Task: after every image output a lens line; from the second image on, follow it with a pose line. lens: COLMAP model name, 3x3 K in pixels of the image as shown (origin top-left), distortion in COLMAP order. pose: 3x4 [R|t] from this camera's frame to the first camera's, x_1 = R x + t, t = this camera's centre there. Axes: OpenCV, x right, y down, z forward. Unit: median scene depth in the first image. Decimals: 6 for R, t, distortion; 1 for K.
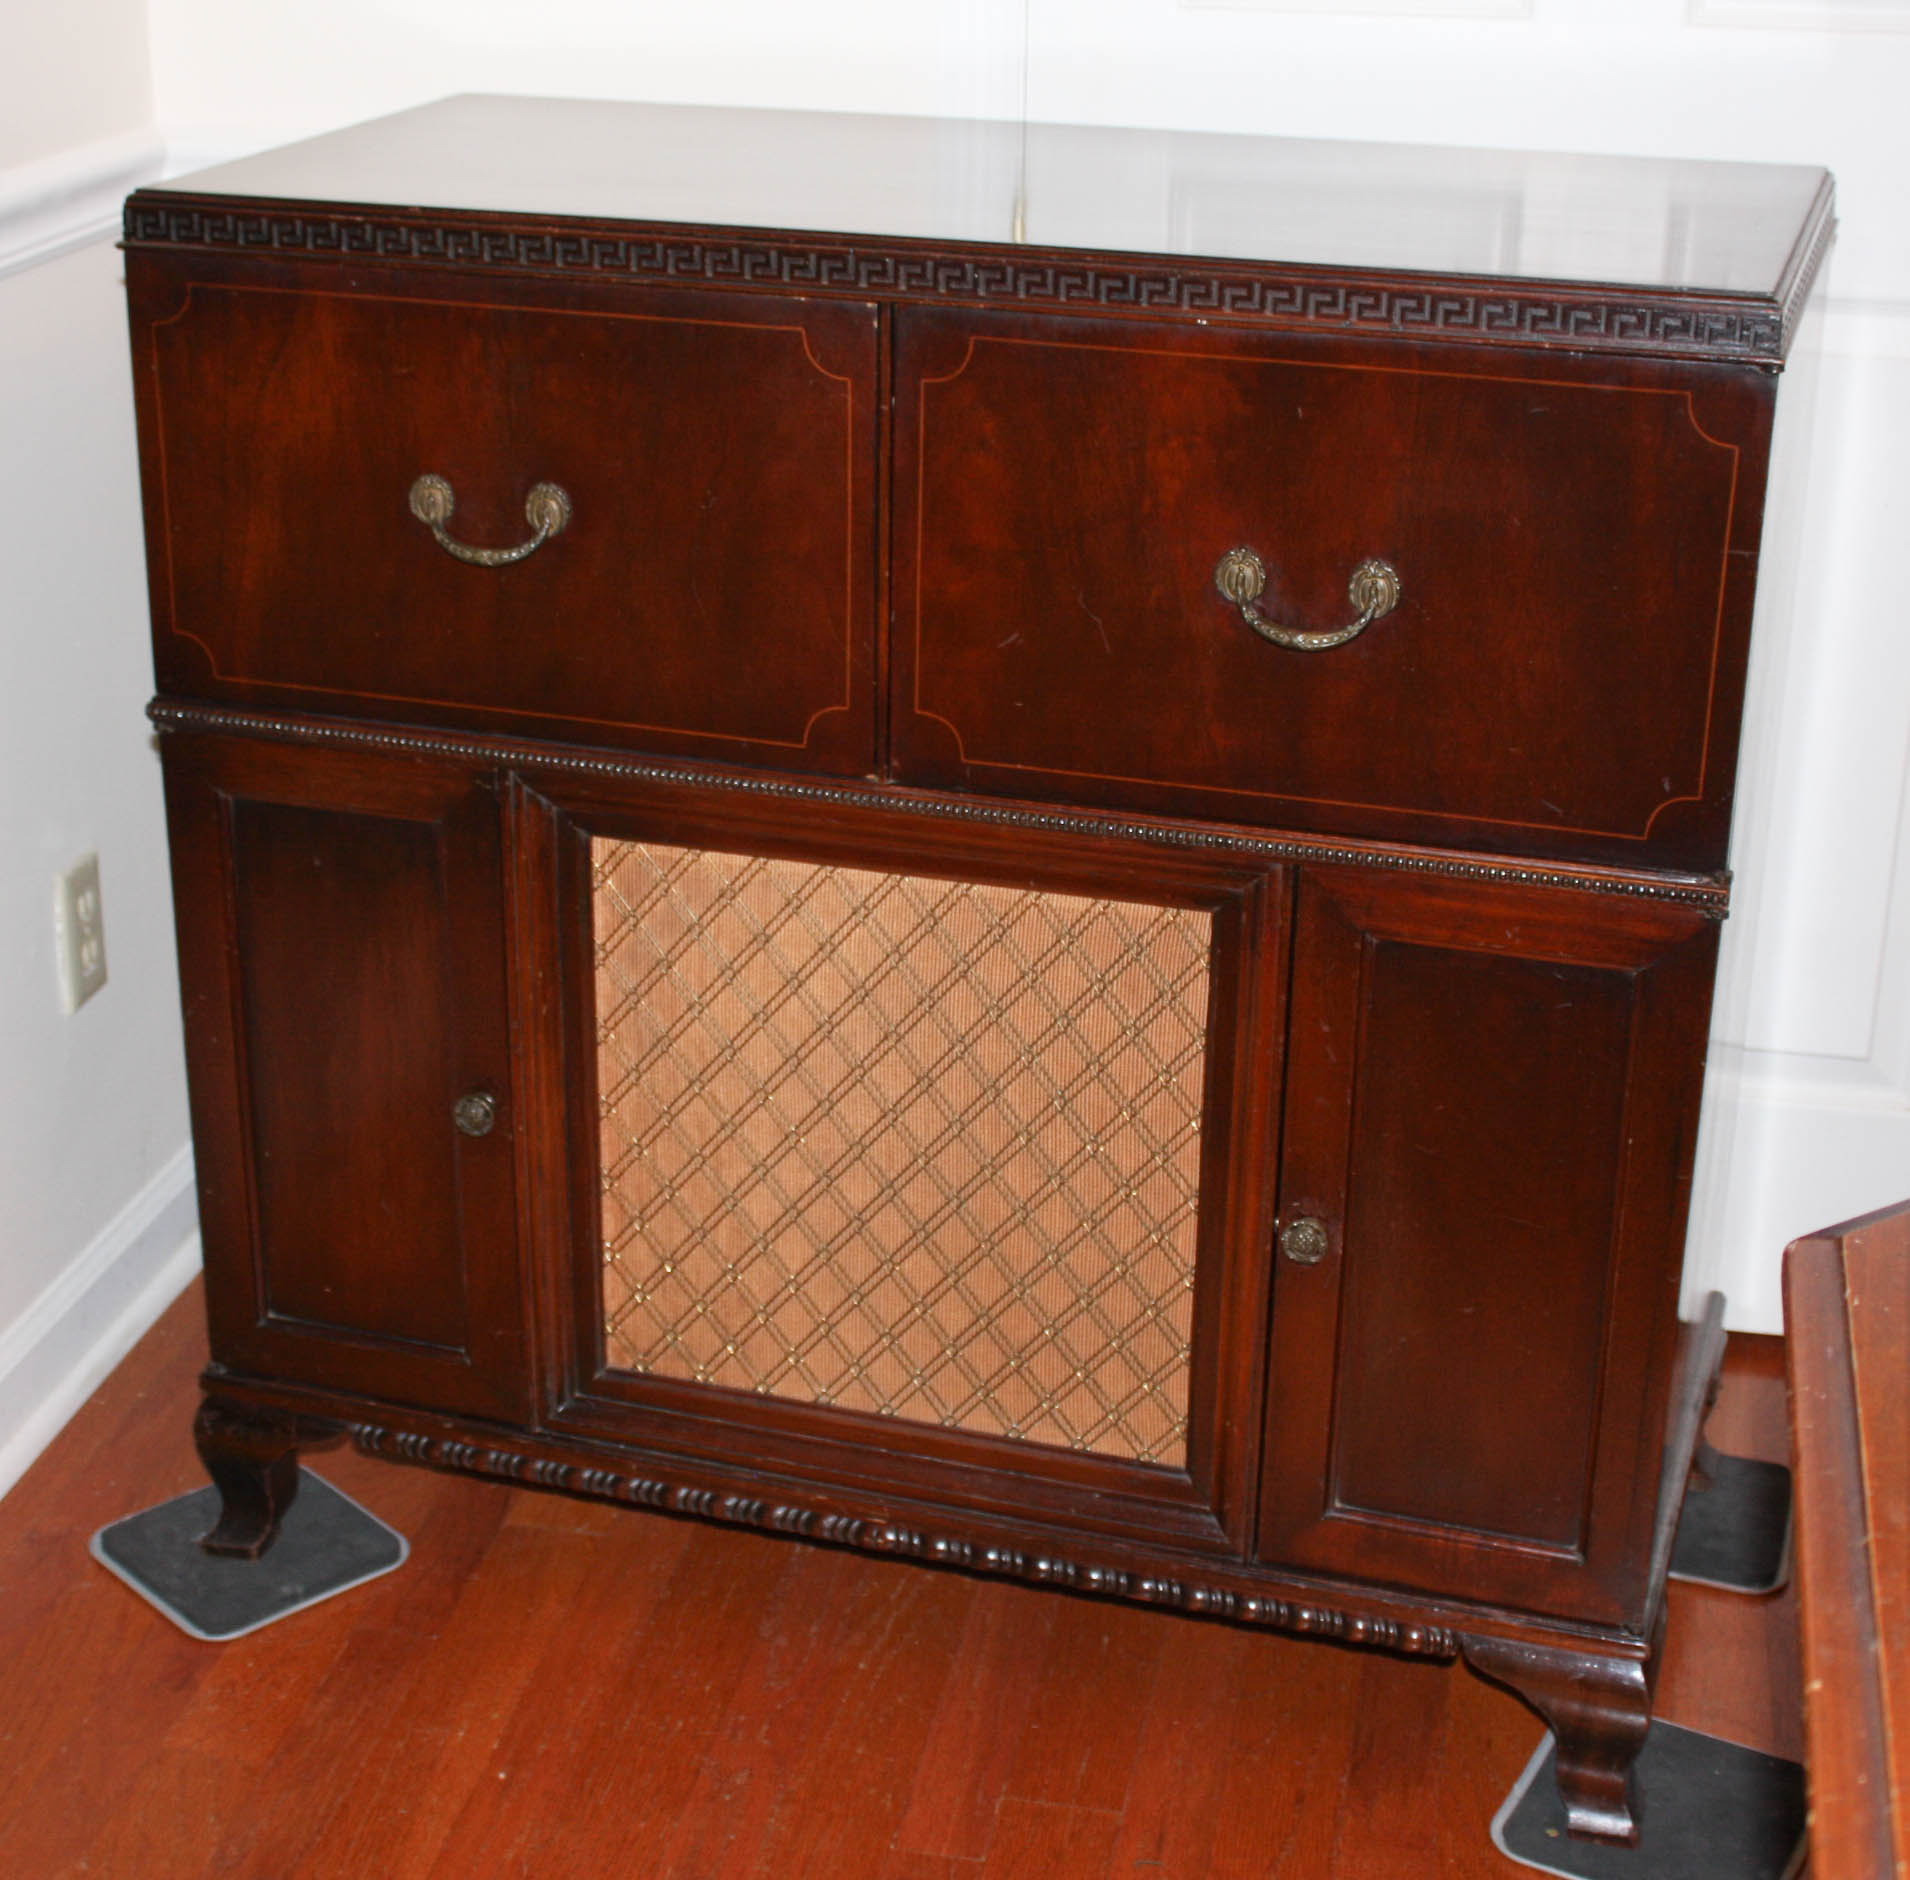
lens RADIAL K [[3290.4, 0, 913.2], [0, 3290.4, 936.2], [0, 0, 1]] dist [-0.033346, -0.321154]
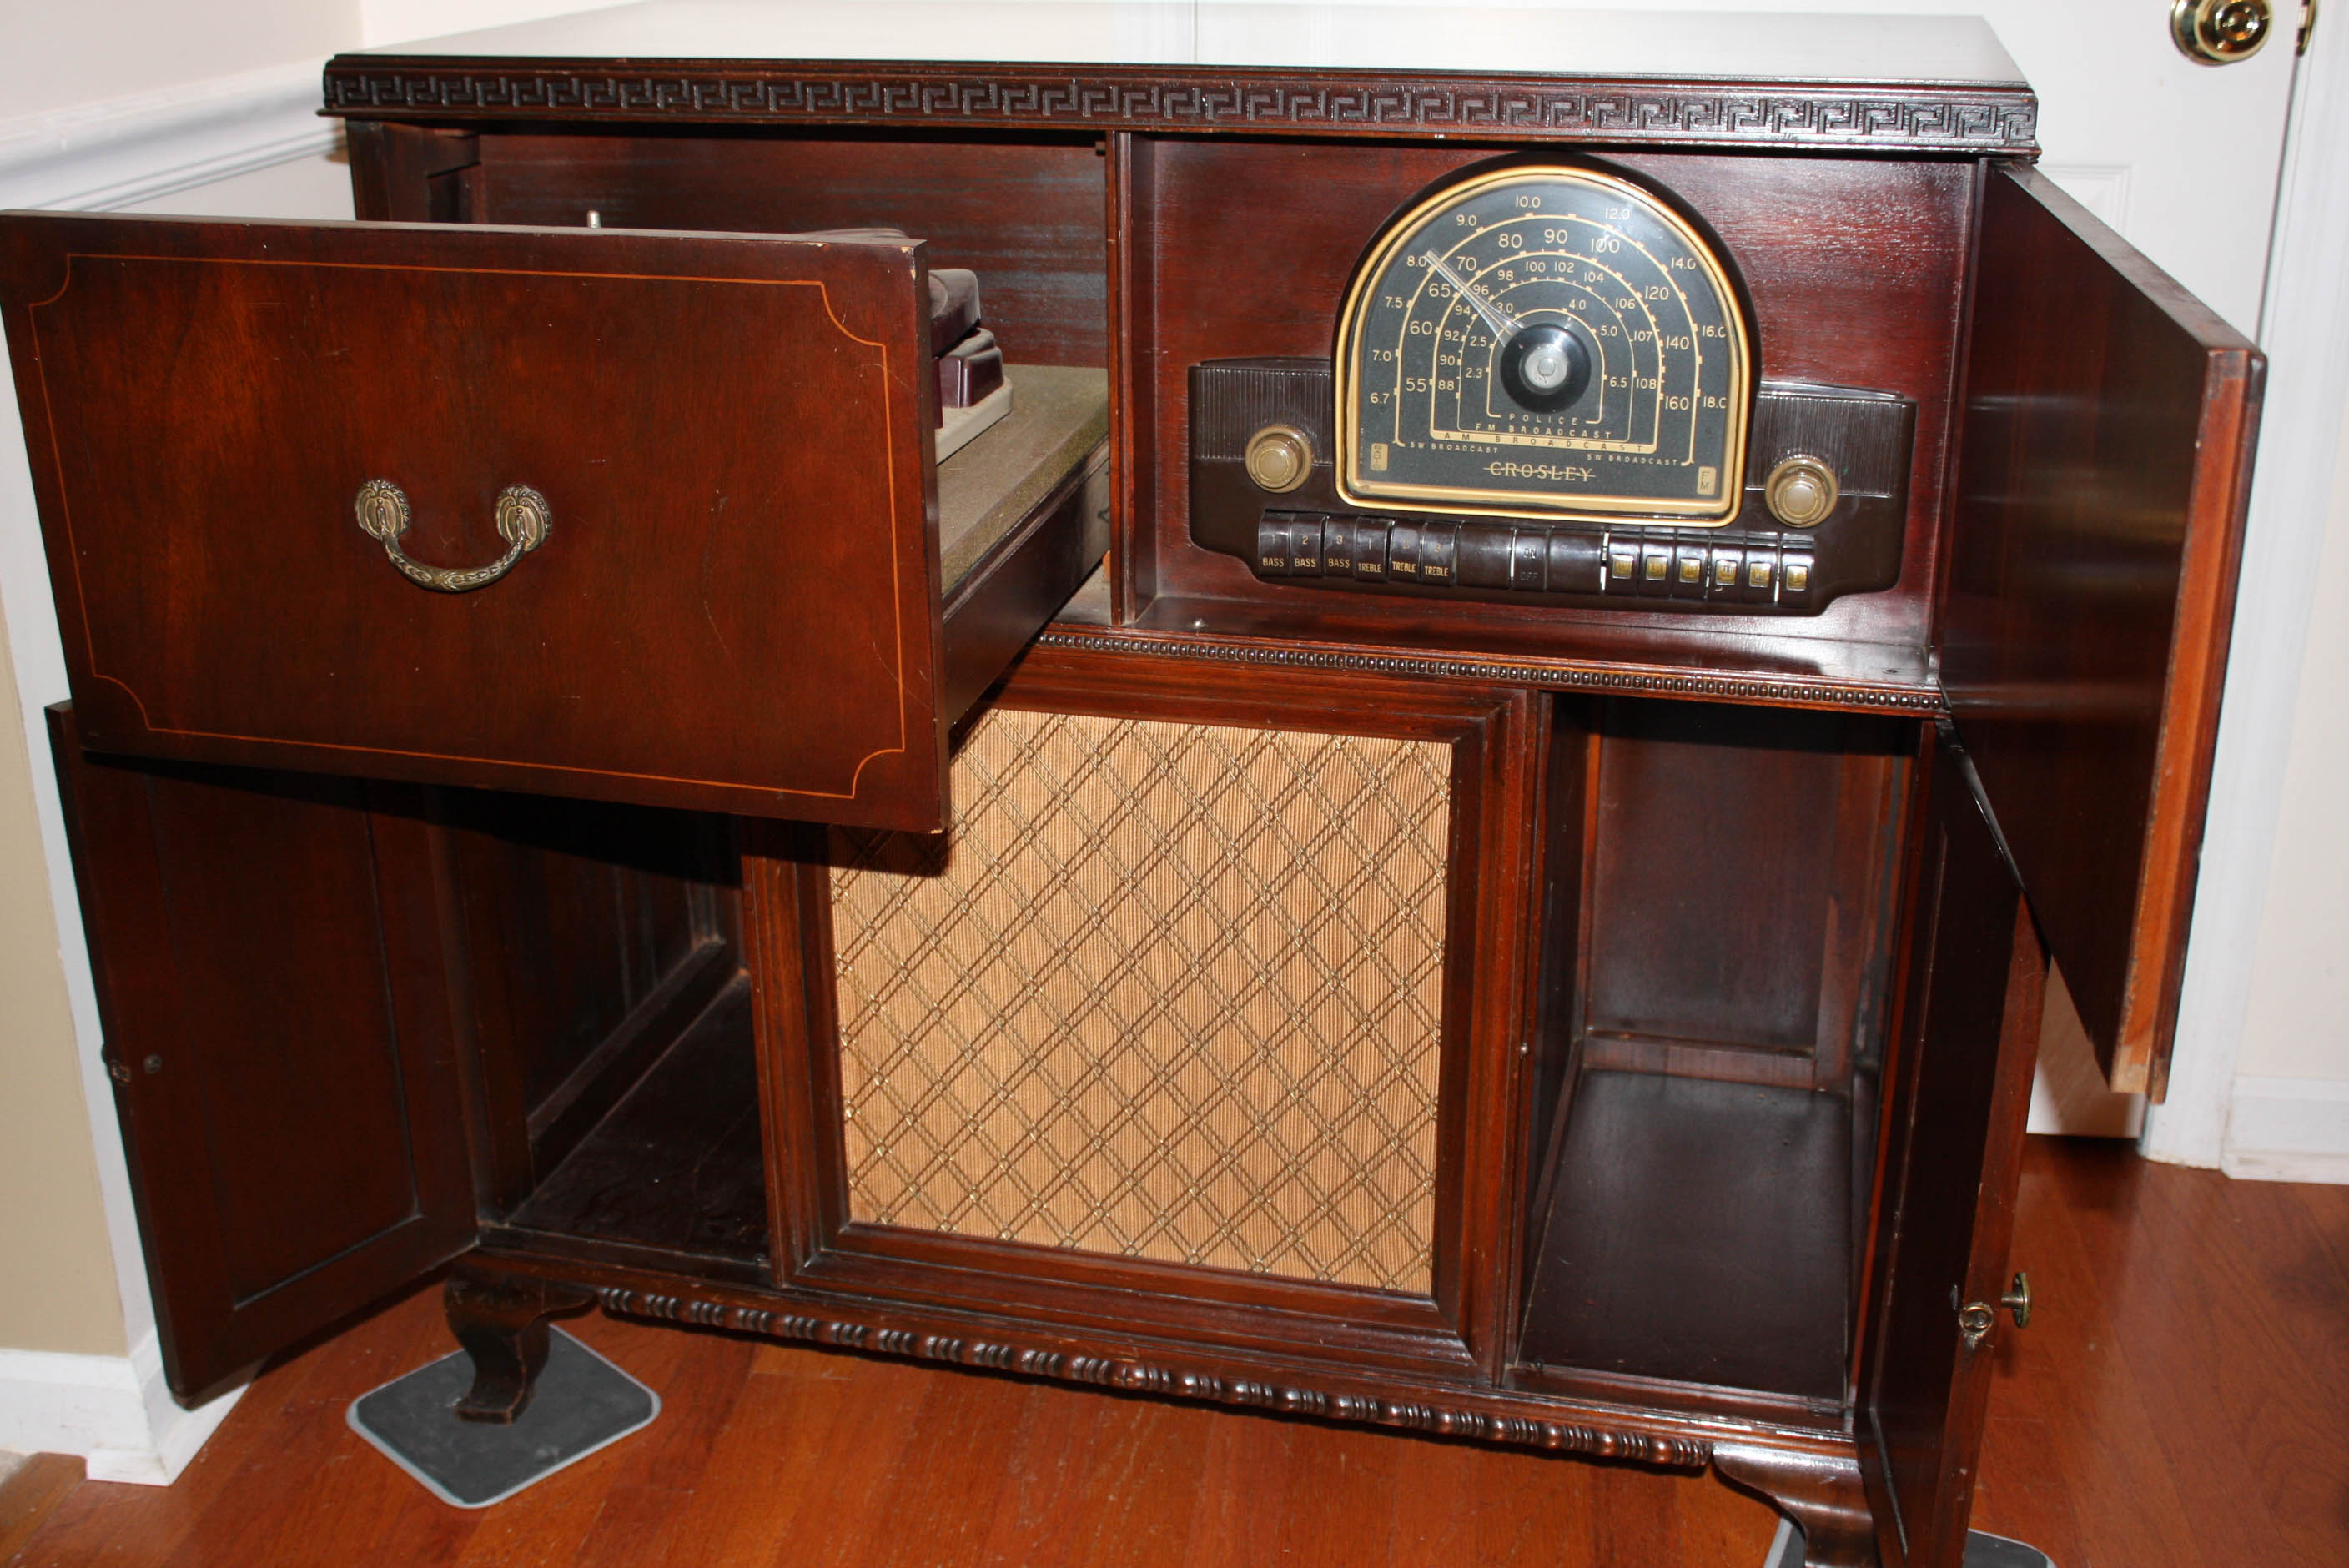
lens RADIAL K [[2549.6, 0, 1174.5], [0, 2549.6, 784.0], [0, 0, 1]] dist [-0.082749, 0.017096]
pose [[0.997024, -0.040452, 0.065629, -0.041720], [0.041464, 0.999040, -0.014121, 0.011817], [-0.064995, 0.016800, 0.997744, 0.219041]]
